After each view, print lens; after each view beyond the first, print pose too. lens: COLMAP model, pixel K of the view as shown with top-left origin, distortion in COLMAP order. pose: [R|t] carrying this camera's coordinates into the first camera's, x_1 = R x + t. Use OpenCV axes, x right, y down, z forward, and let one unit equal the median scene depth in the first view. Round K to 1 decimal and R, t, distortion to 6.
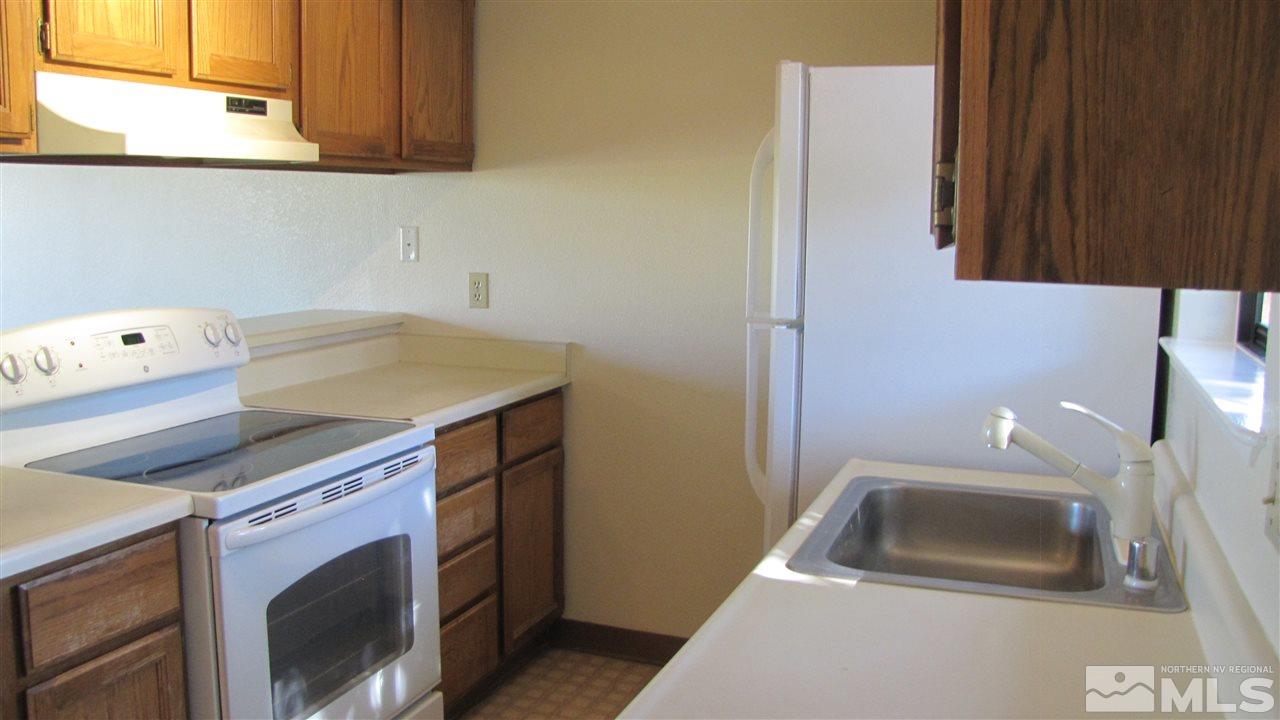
lens RADIAL K [[1093.0, 0, 640.0], [0, 1093.0, 360.0], [0, 0, 1]] dist [-0.099490, 0.101430]
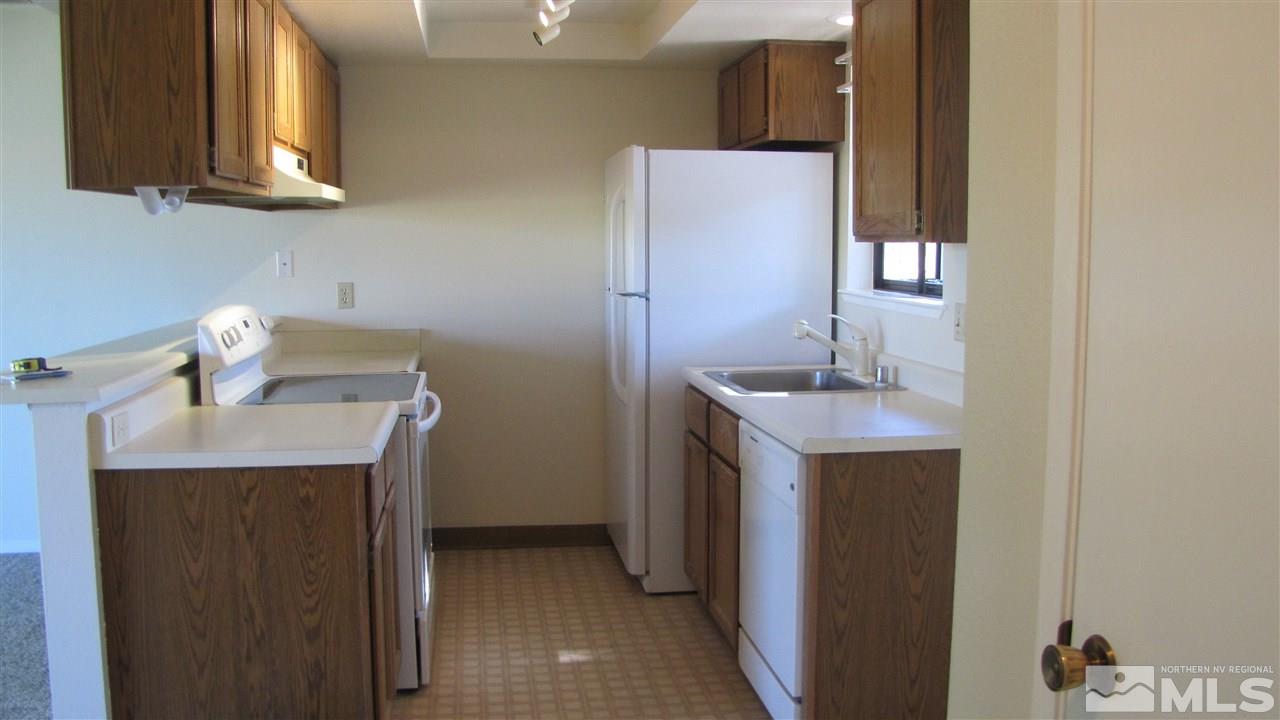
lens RADIAL K [[1093.0, 0, 640.0], [0, 1093.0, 360.0], [0, 0, 1]] dist [-0.099490, 0.101430]
pose [[0.873051, -0.067139, 0.482985, -0.711691], [0.080468, 0.996733, -0.006901, 0.080496], [-0.480944, 0.044890, 0.875601, -0.516067]]
